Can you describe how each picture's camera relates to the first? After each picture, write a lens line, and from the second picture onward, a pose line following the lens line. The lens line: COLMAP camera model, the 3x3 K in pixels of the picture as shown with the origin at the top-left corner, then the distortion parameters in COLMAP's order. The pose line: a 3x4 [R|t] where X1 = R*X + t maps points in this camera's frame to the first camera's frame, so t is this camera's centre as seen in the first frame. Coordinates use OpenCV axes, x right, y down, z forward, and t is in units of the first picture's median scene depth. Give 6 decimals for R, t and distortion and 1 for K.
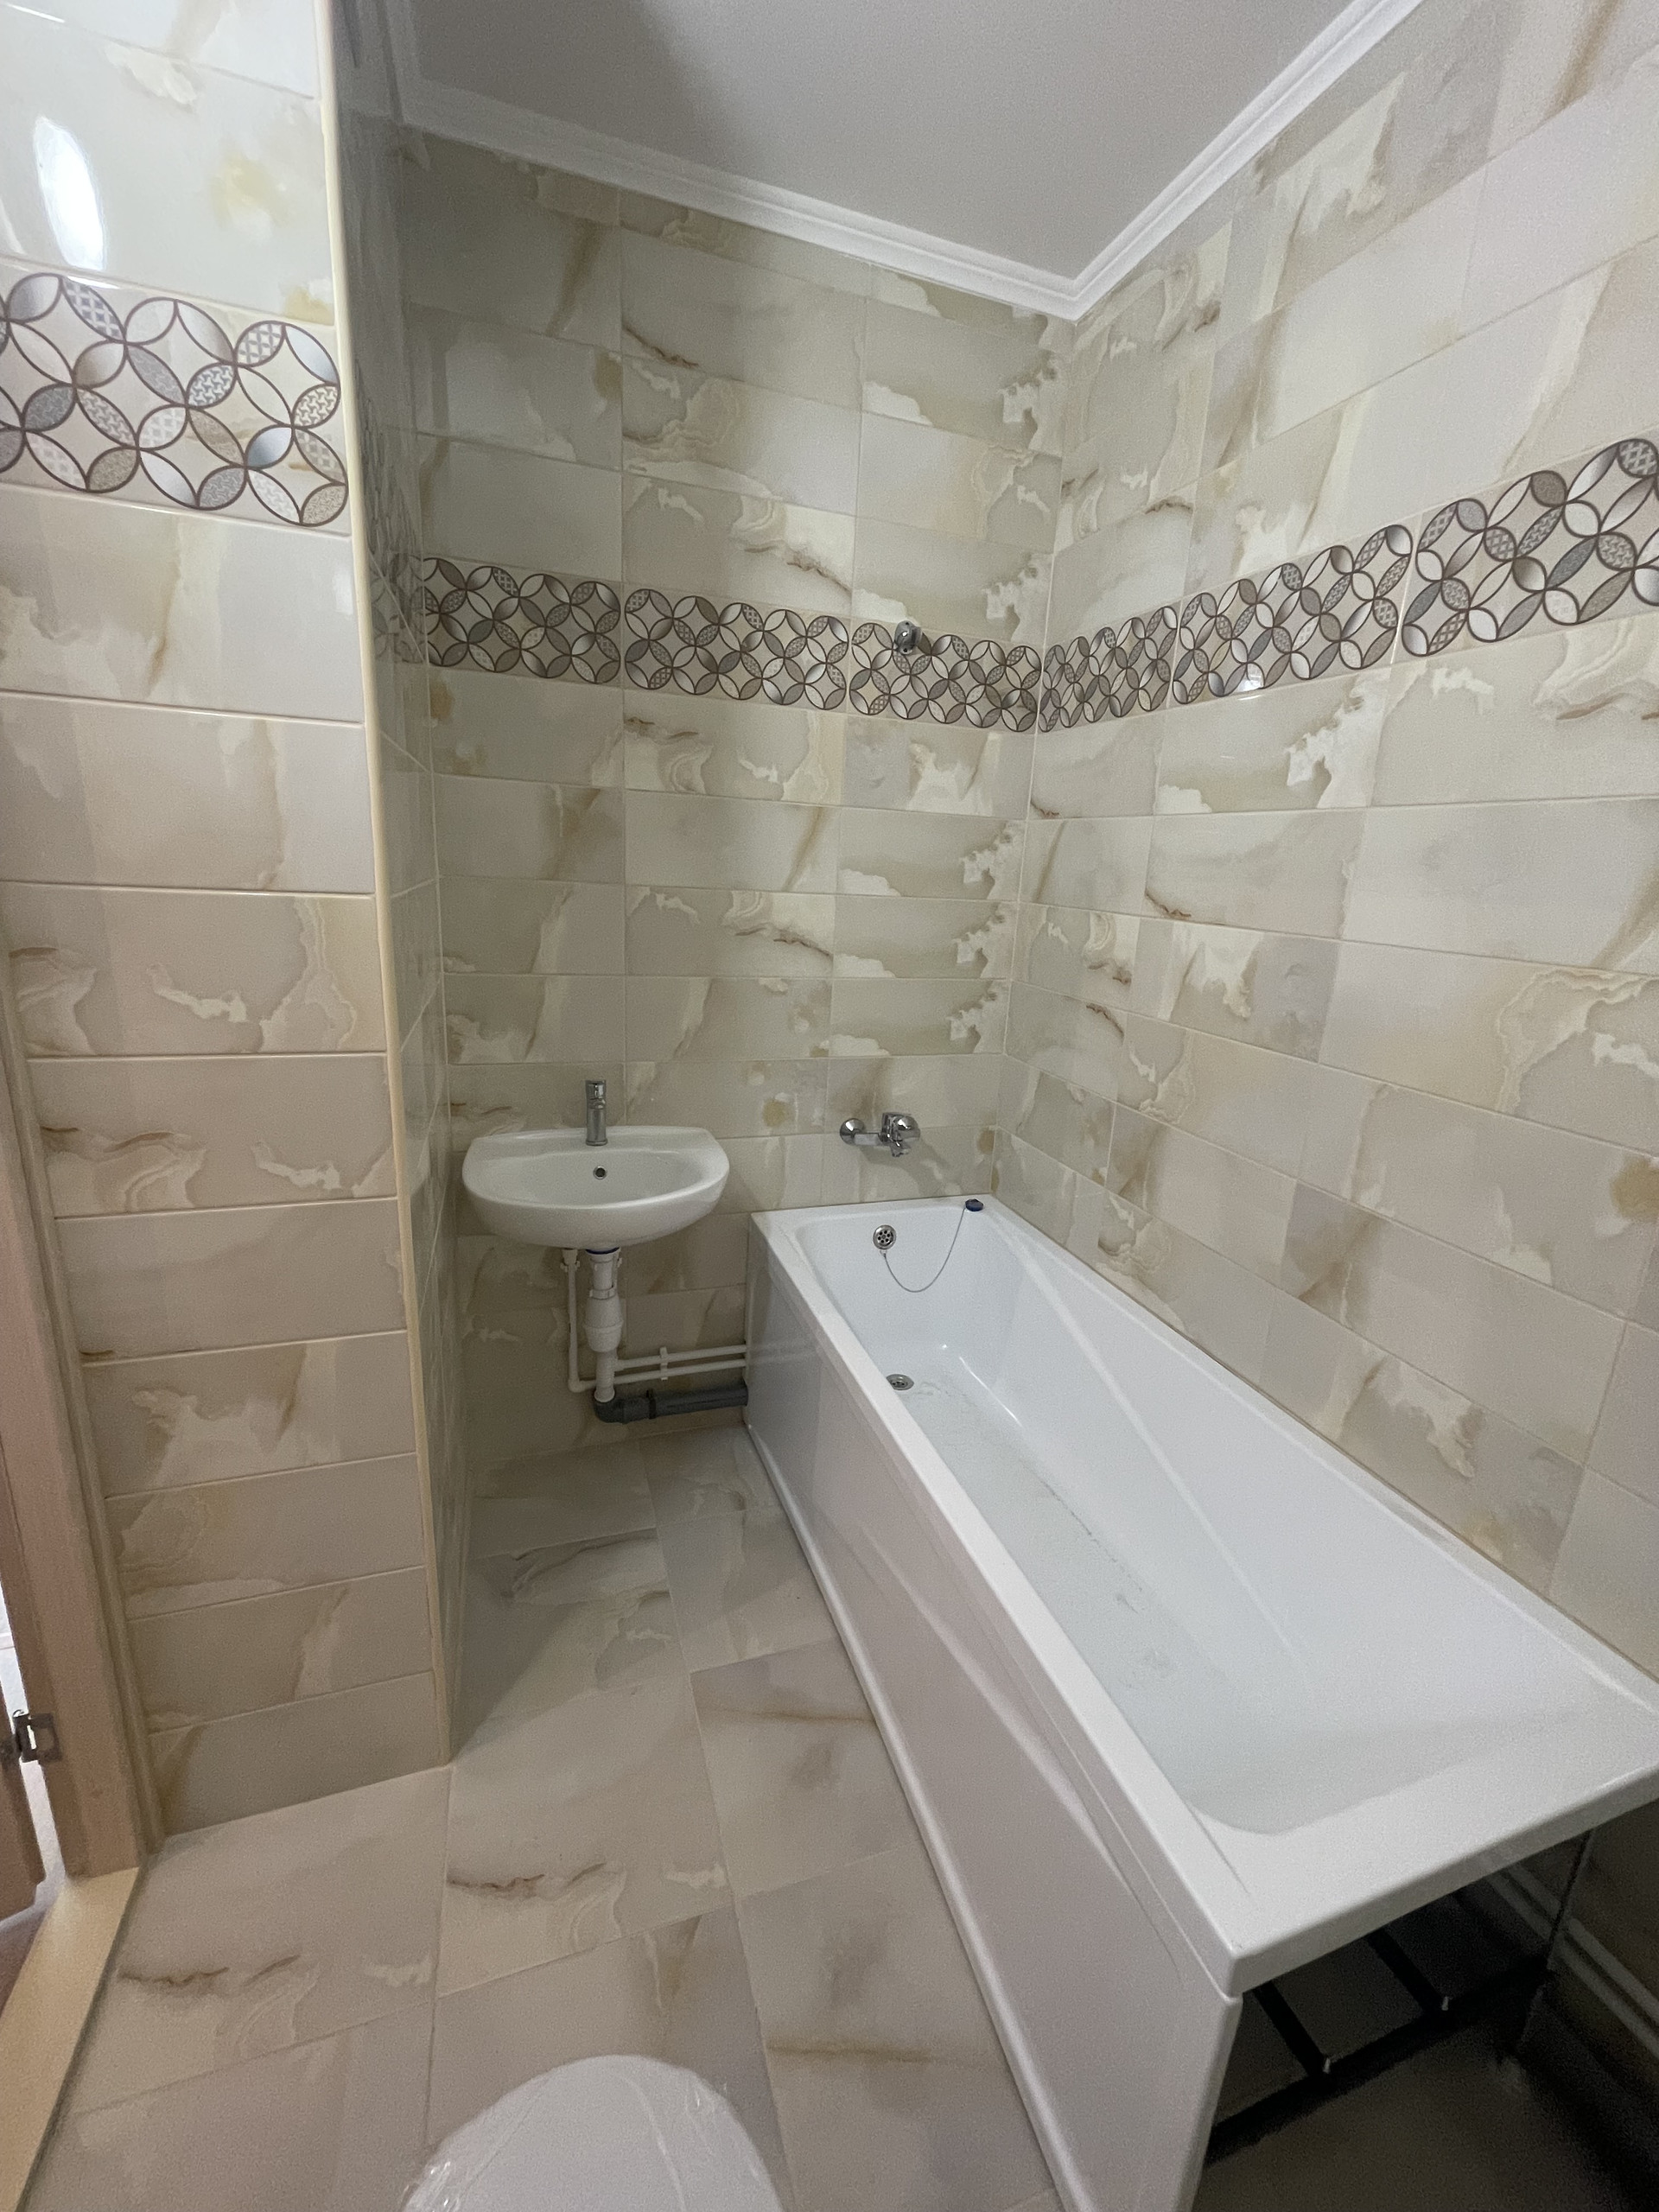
lens RADIAL K [[902.1, 0, 841.3], [0, 902.1, 1098.4], [0, 0, 1]] dist [-0.005784, 0.002515]
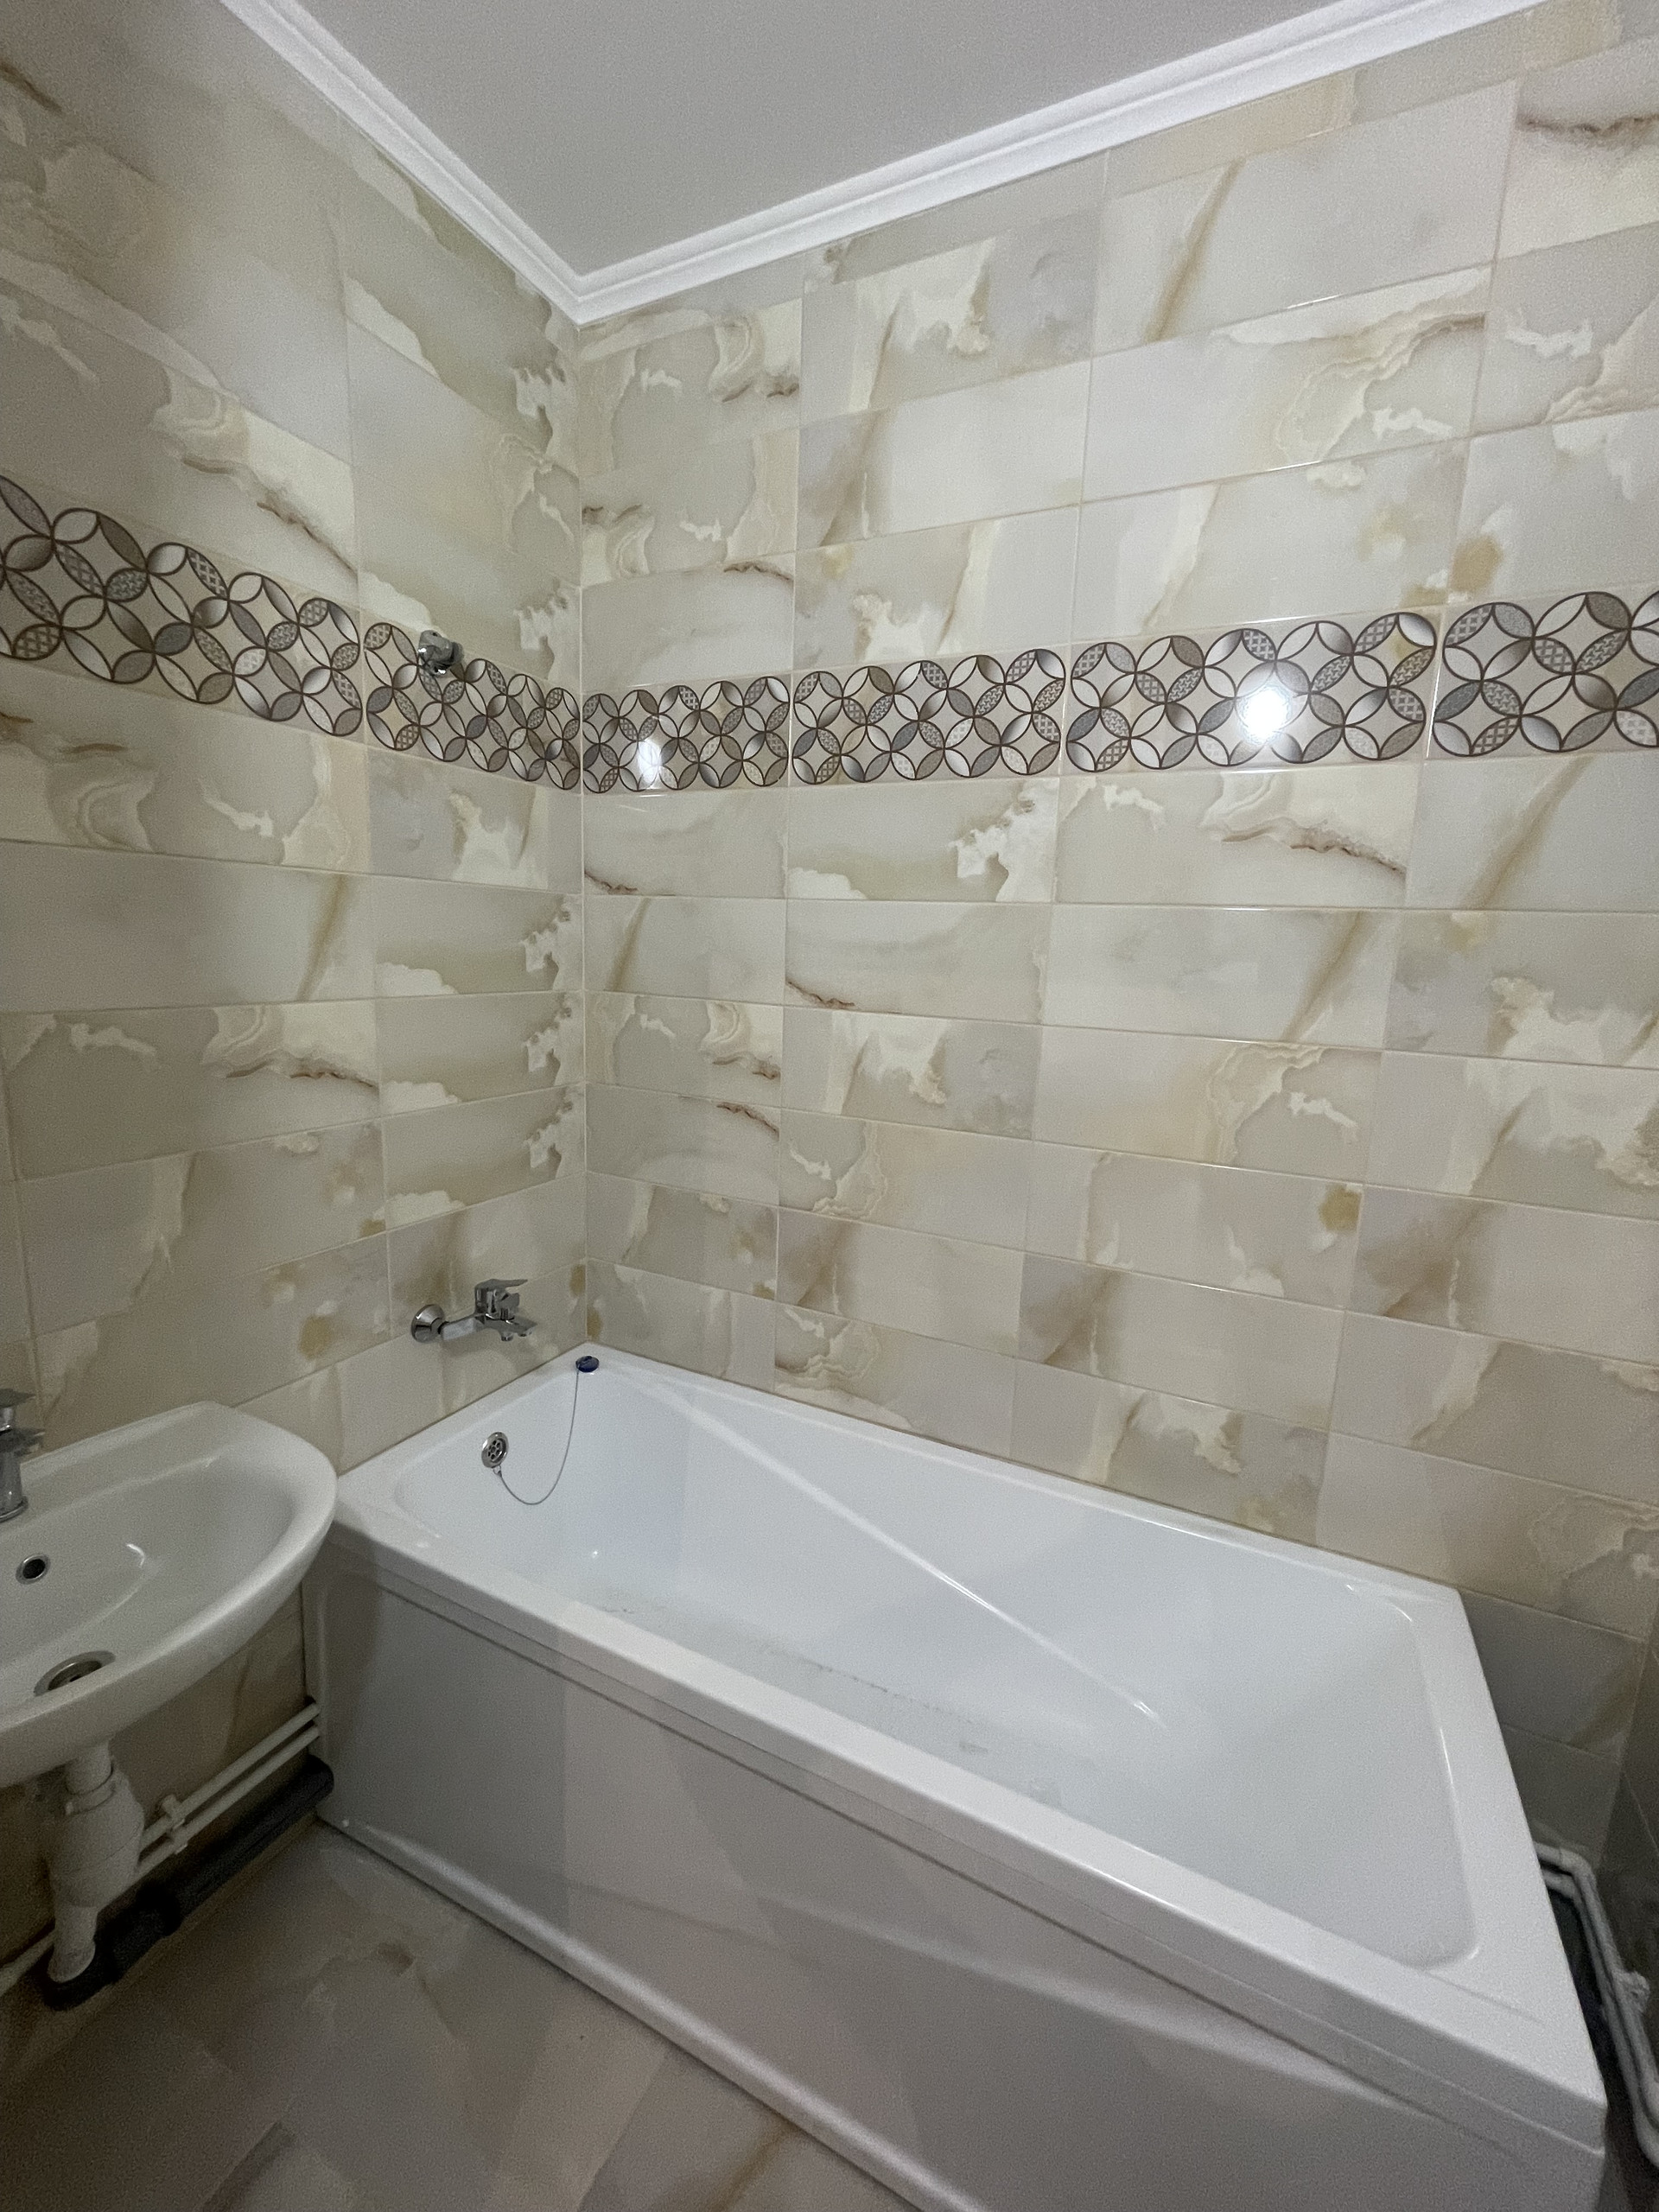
lens RADIAL K [[902.1, 0, 841.3], [0, 902.1, 1097.4], [0, 0, 1]] dist [-0.005784, 0.002515]
pose [[0.710264, -0.144165, 0.689015, -0.290123], [0.178447, 0.983706, 0.021874, -0.126432], [-0.680942, 0.107416, 0.724417, 0.321192]]
